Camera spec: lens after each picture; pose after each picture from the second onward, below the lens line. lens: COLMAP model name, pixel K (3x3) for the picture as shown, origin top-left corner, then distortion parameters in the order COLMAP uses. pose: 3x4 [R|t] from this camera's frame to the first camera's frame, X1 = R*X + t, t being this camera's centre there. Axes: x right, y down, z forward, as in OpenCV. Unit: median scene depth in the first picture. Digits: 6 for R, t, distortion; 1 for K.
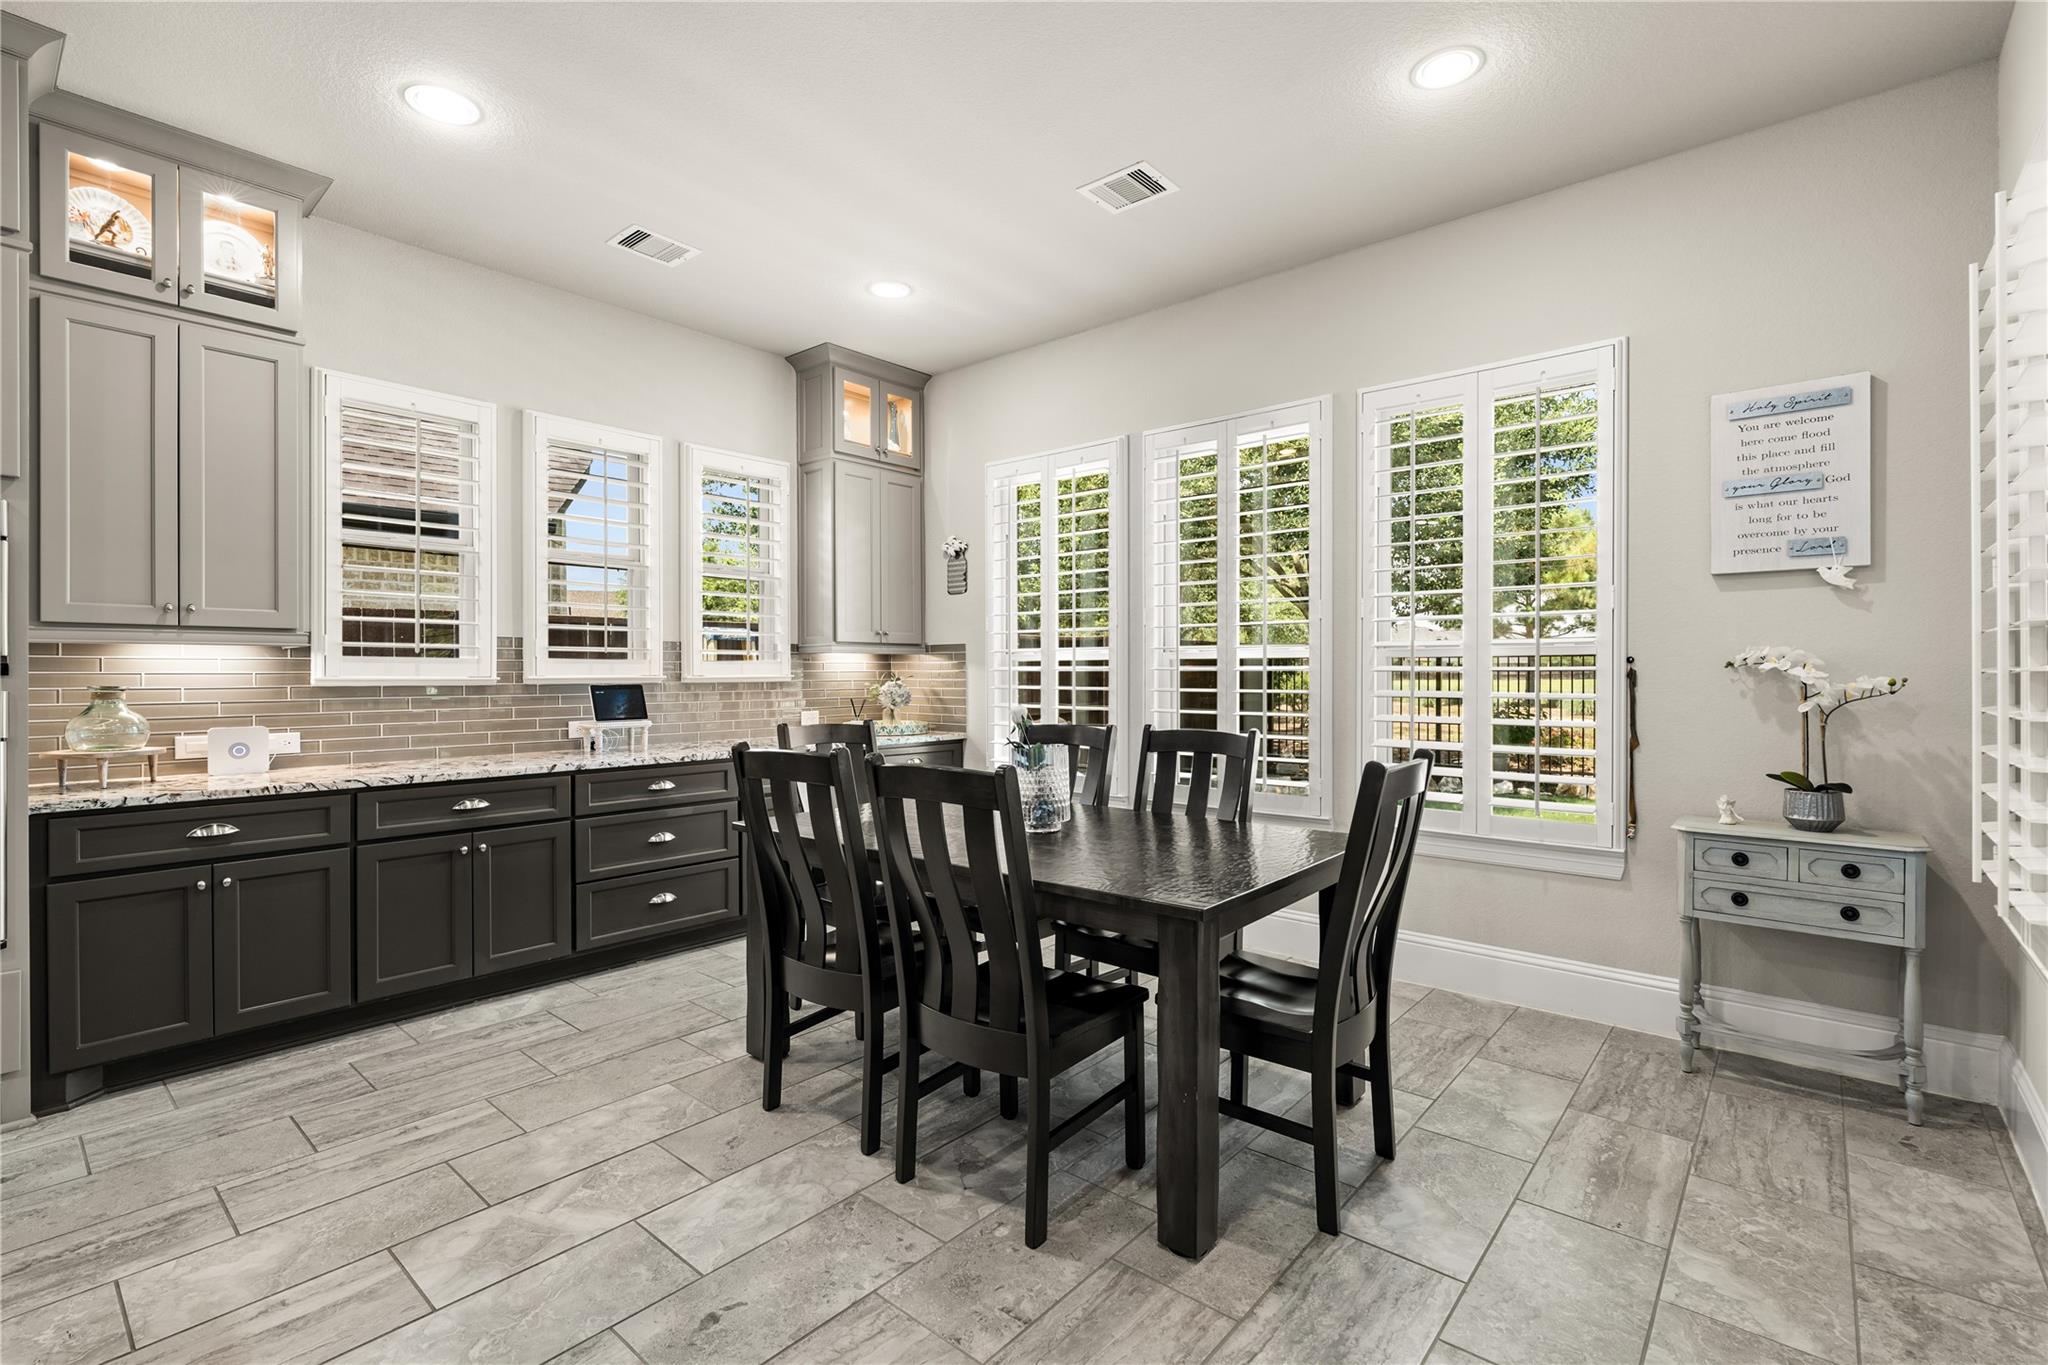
lens RADIAL K [[921.1, 0, 1027.8], [0, 921.1, 677.0], [0, 0, 1]] dist [-0.008387, 0.002787]
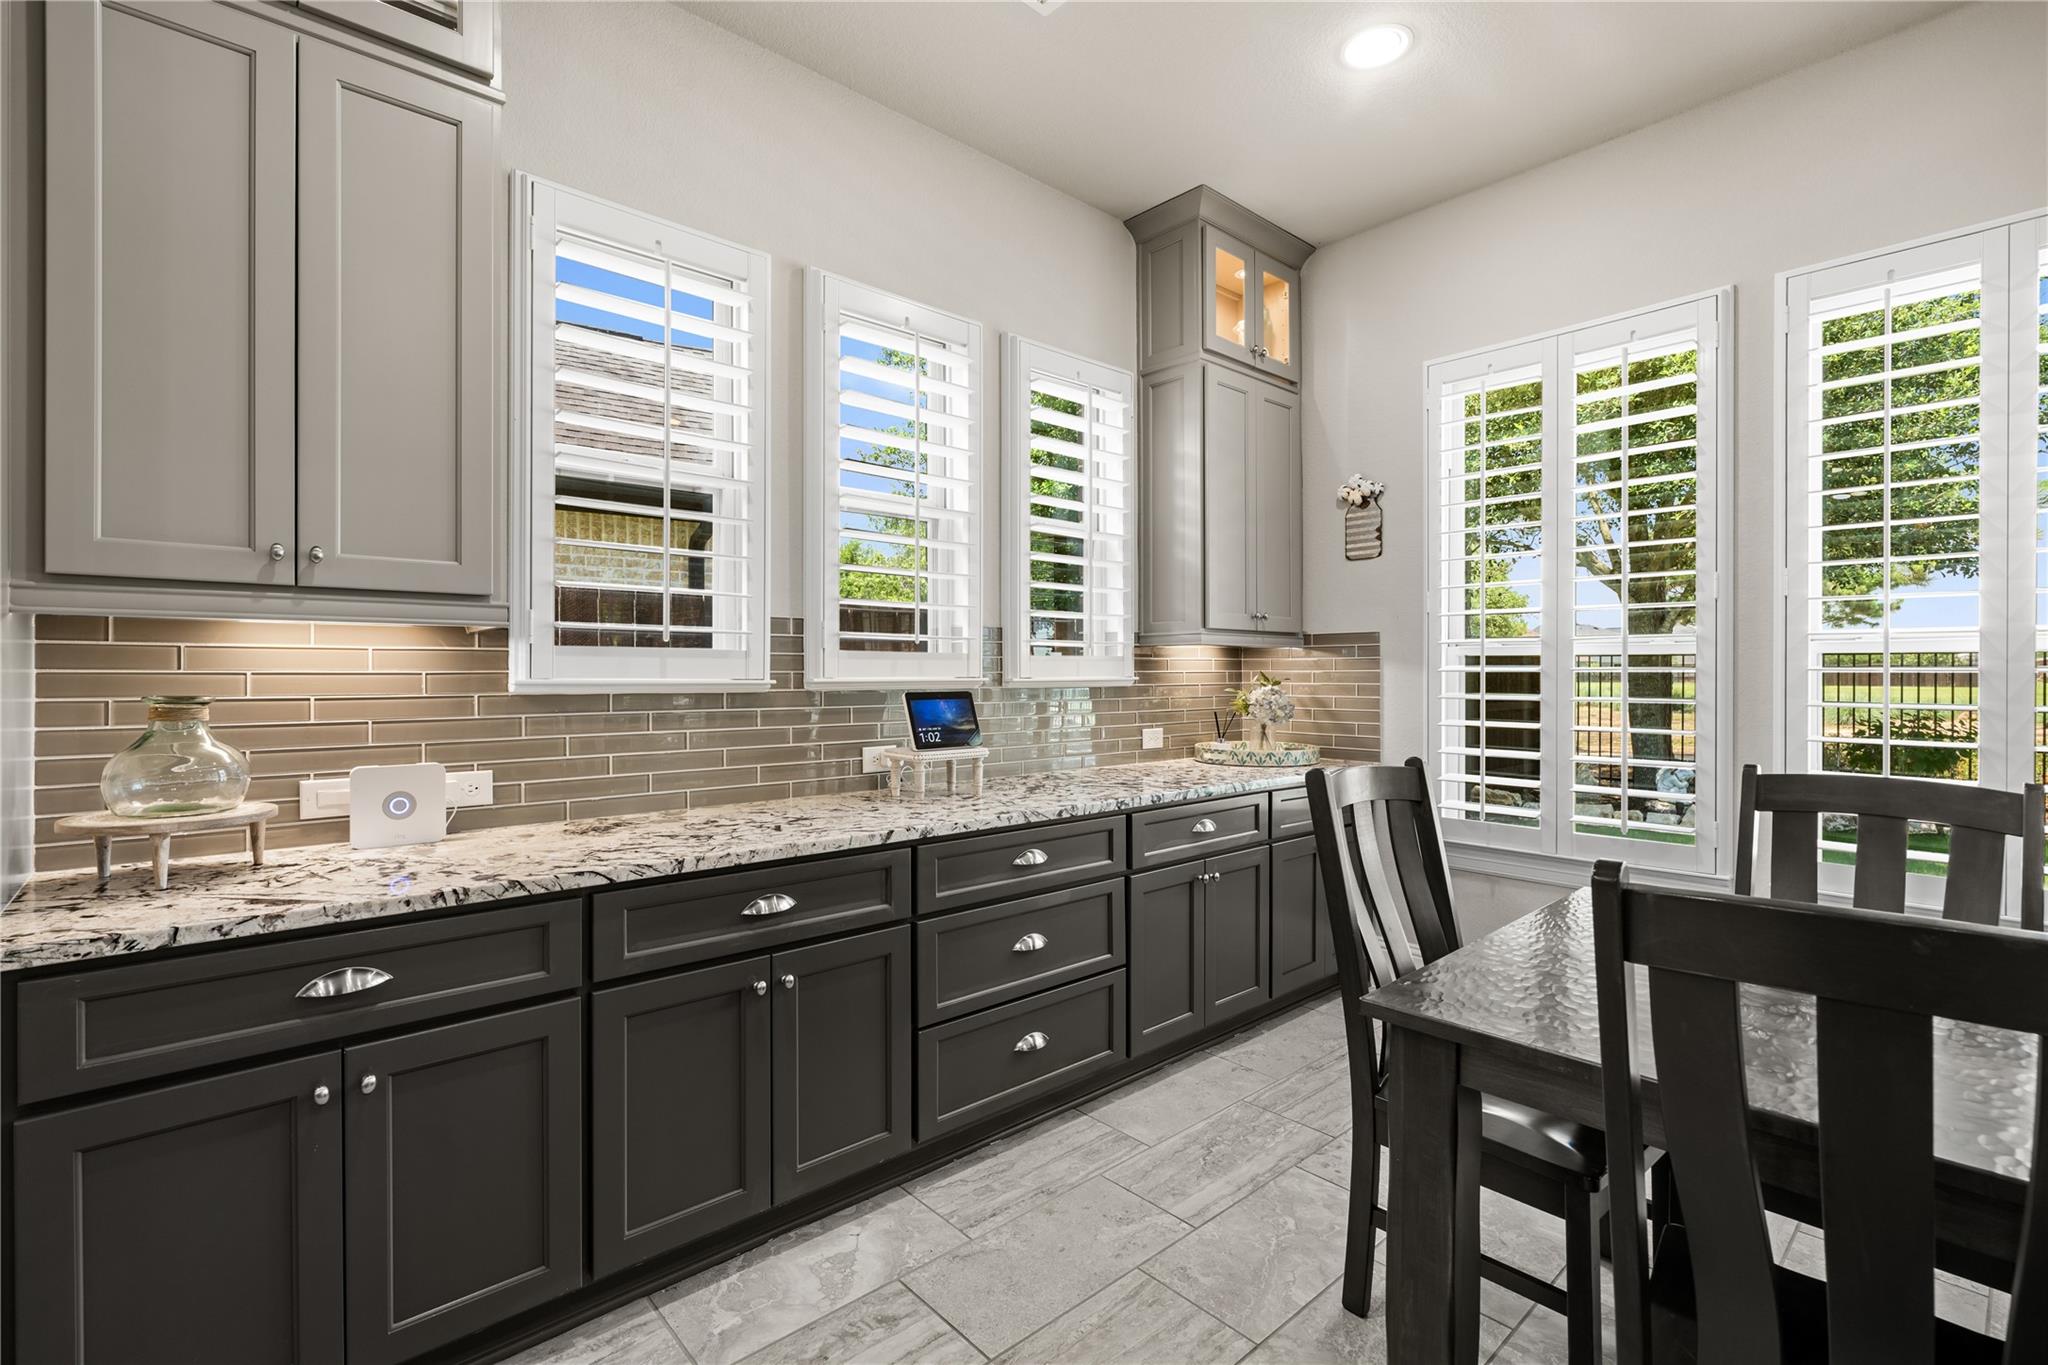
lens RADIAL K [[921.1, 0, 1022.6], [0, 921.1, 678.5], [0, 0, 1]] dist [-0.008387, 0.002787]
pose [[0.991267, 0.003016, -0.131834, -0.360388], [-0.002881, 0.999995, 0.001209, -0.002237], [0.131837, -0.000819, 0.991271, 0.437243]]
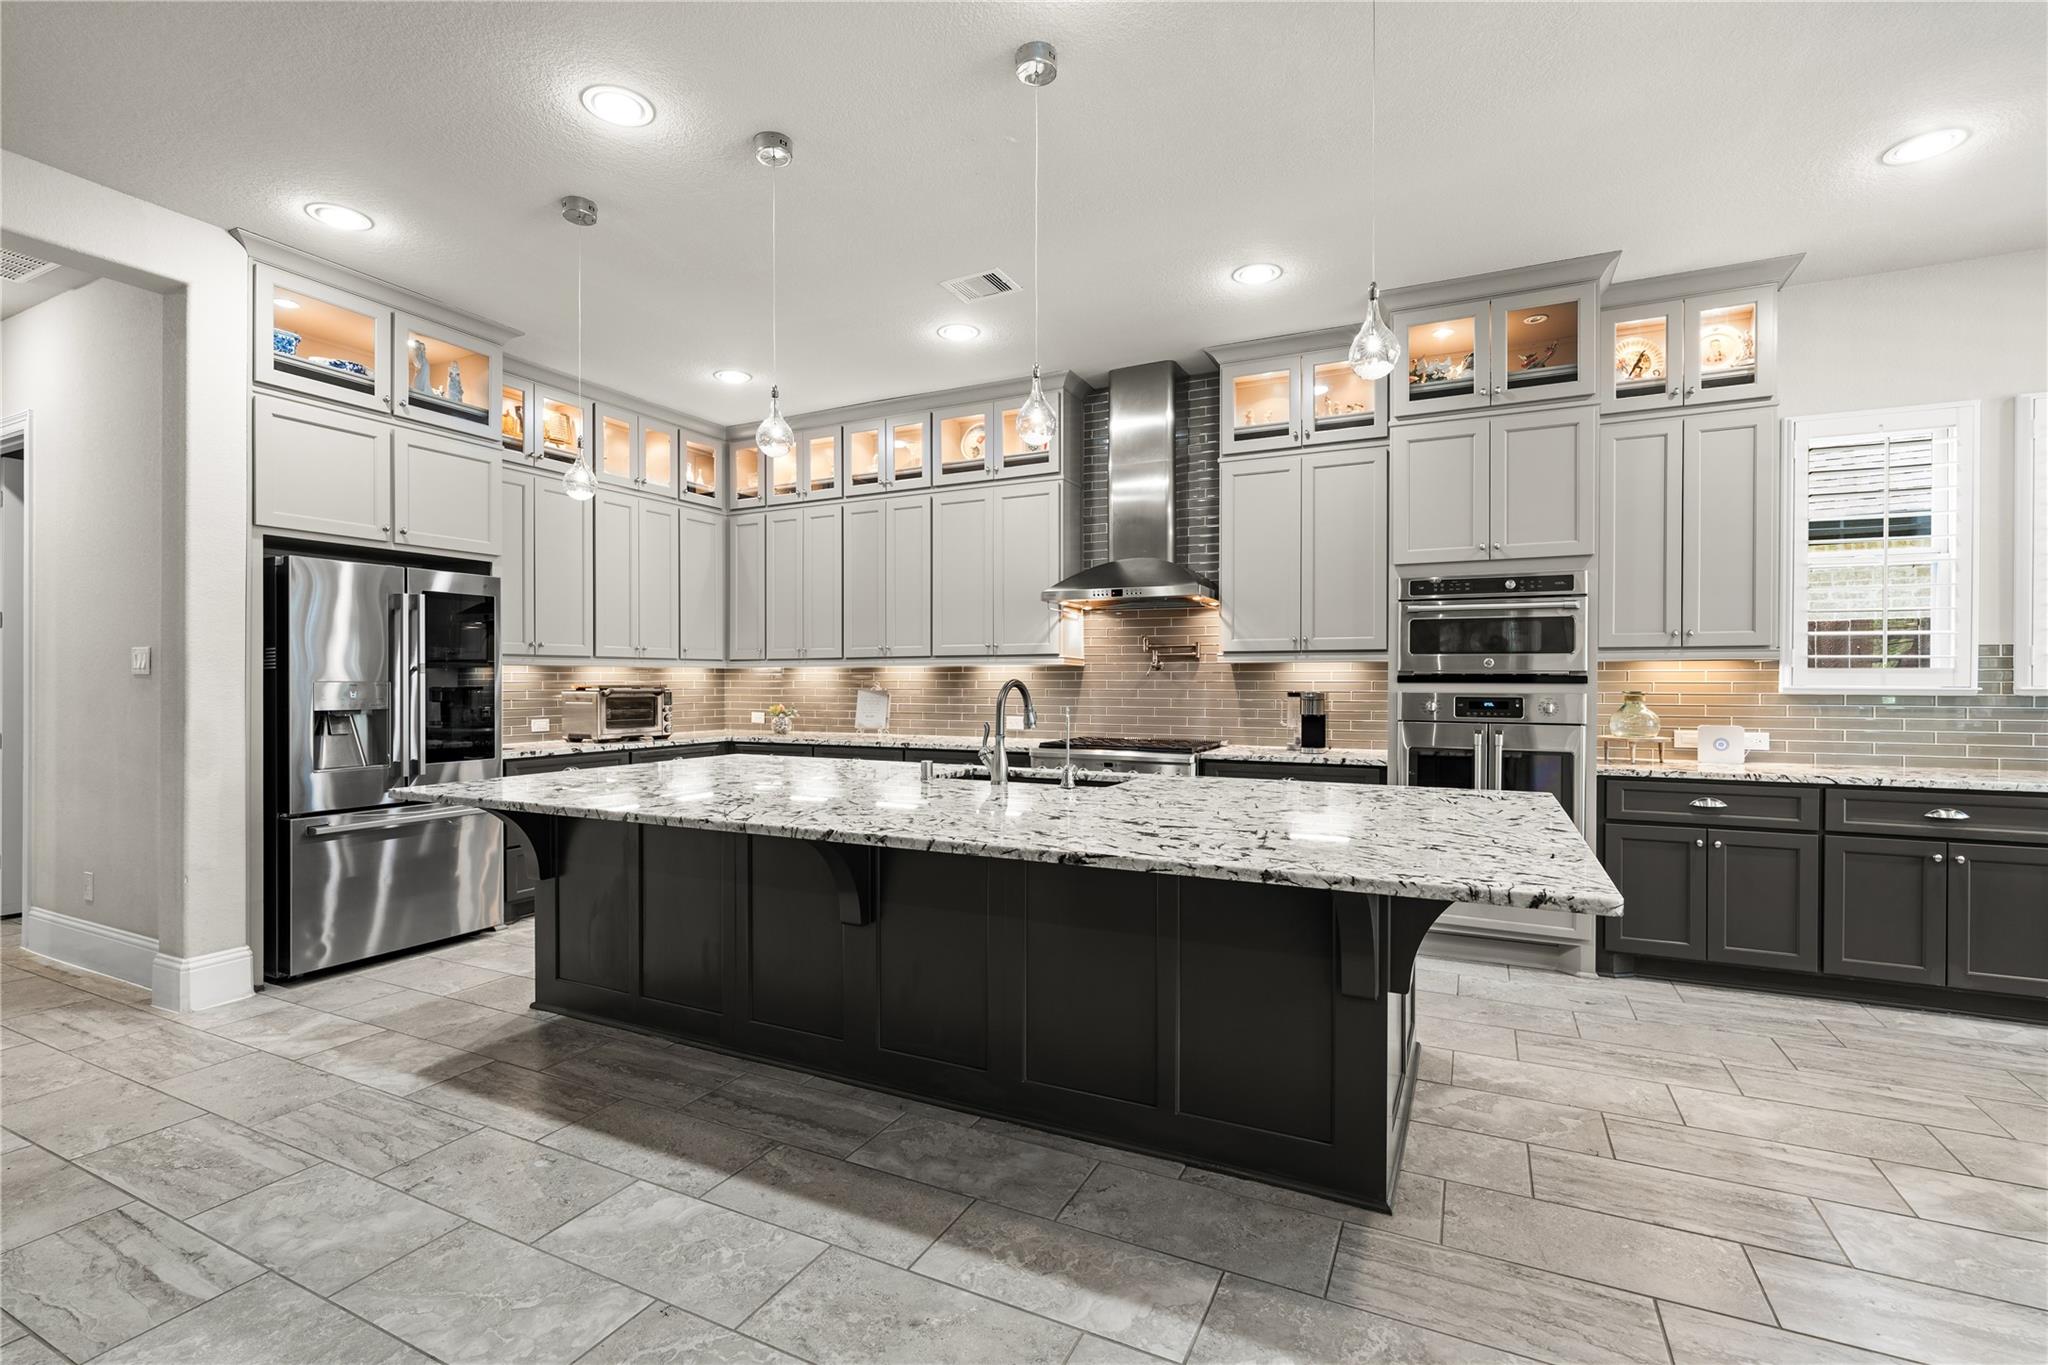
lens RADIAL K [[921.1, 0, 1021.7], [0, 921.1, 685.7], [0, 0, 1]] dist [-0.008387, 0.002787]
pose [[0.246047, 0.006452, -0.969237, 0.109276], [-0.006603, 0.999966, 0.004980, 0.000290], [0.969235, 0.005174, 0.246081, -0.216706]]
